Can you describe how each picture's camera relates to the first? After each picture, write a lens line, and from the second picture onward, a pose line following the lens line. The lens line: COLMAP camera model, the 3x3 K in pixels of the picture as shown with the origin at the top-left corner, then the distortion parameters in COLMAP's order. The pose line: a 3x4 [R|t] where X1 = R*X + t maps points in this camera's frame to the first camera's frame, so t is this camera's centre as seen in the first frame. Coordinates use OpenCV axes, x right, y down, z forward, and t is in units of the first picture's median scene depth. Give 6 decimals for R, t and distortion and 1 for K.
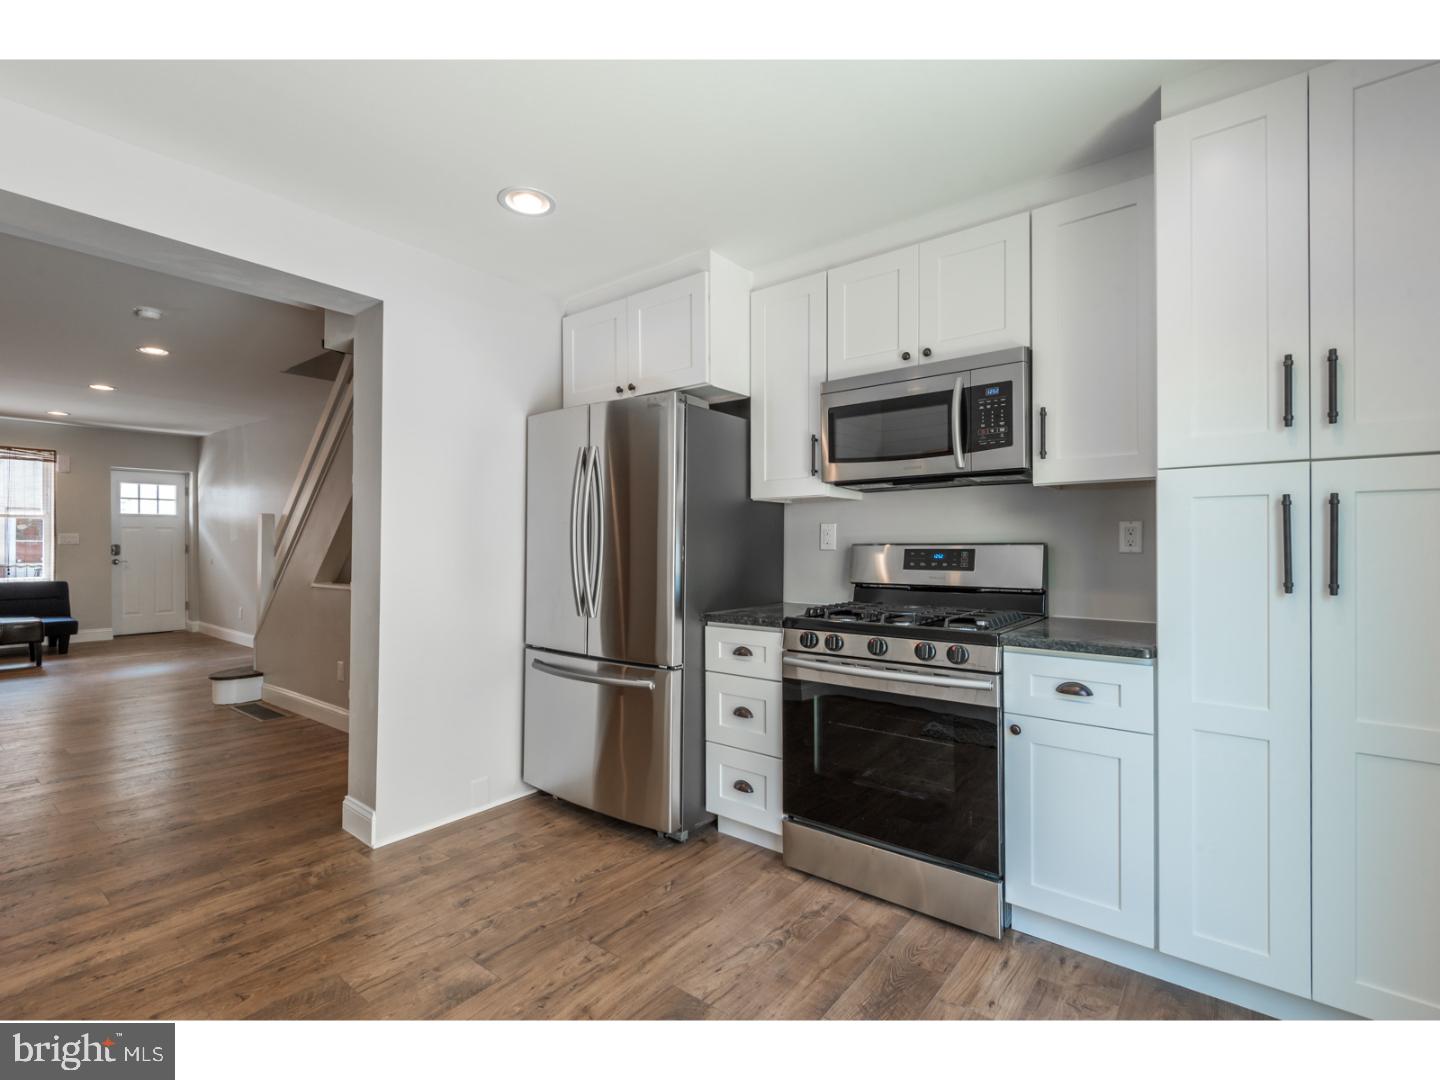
lens RADIAL K [[667.0, 0, 714.3], [0, 667.0, 539.2], [0, 0, 1]] dist [-0.002354, 0.000089]
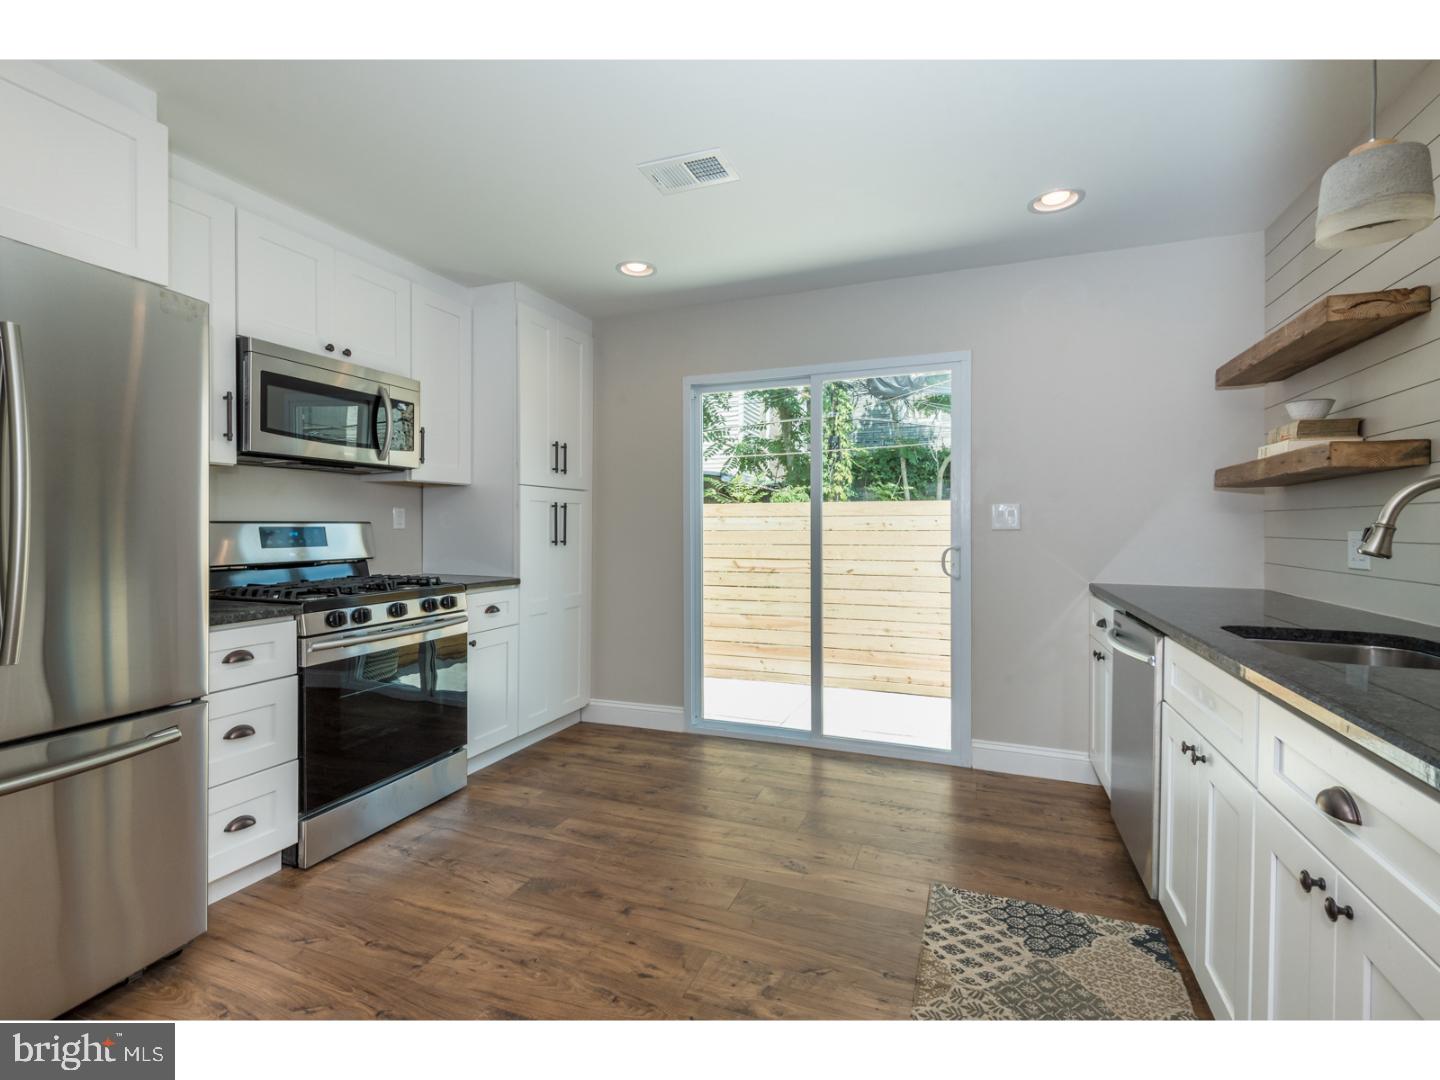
lens RADIAL K [[667.0, 0, 725.8], [0, 667.0, 532.9], [0, 0, 1]] dist [-0.002354, 0.000089]
pose [[-0.304354, -0.012223, 0.952481, -0.995970], [-0.010217, 0.999902, 0.009567, 0.007729], [-0.952504, -0.006820, -0.304449, 0.765476]]
